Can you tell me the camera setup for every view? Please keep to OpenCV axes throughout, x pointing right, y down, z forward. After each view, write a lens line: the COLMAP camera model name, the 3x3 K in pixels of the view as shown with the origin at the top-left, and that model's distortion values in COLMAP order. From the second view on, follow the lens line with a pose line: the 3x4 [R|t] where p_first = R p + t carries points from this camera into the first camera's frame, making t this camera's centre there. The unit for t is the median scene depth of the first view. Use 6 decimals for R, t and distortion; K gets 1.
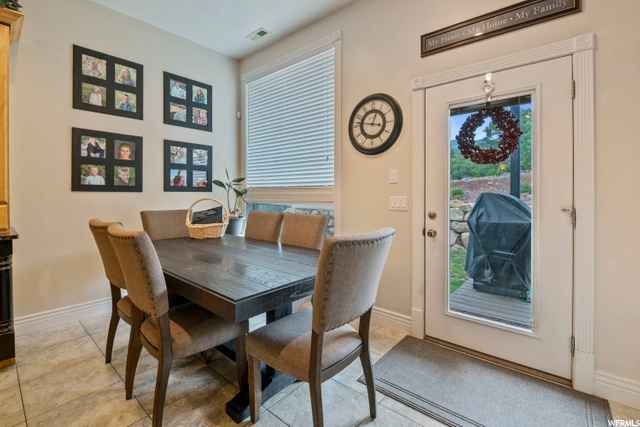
lens RADIAL K [[288.9, 0, 314.0], [0, 288.9, 192.7], [0, 0, 1]] dist [-0.006926, -0.000945]
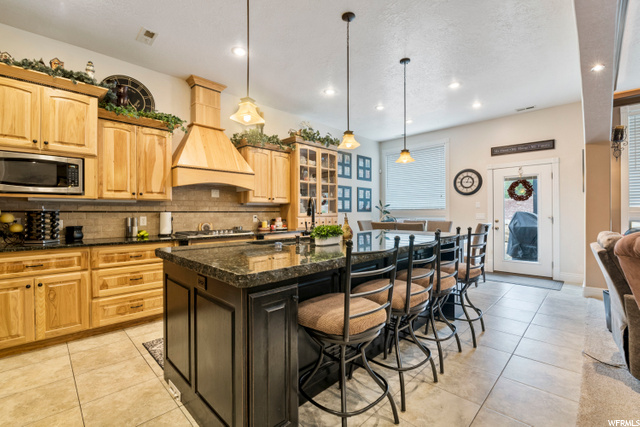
lens RADIAL K [[281.3, 0, 315.4], [0, 281.3, 212.1], [0, 0, 1]] dist [-0.003124, -0.001096]
pose [[0.997069, -0.004093, -0.076399, -0.797220], [0.003877, 0.999988, -0.002981, 0.002482], [0.076410, 0.002676, 0.997073, -1.266797]]
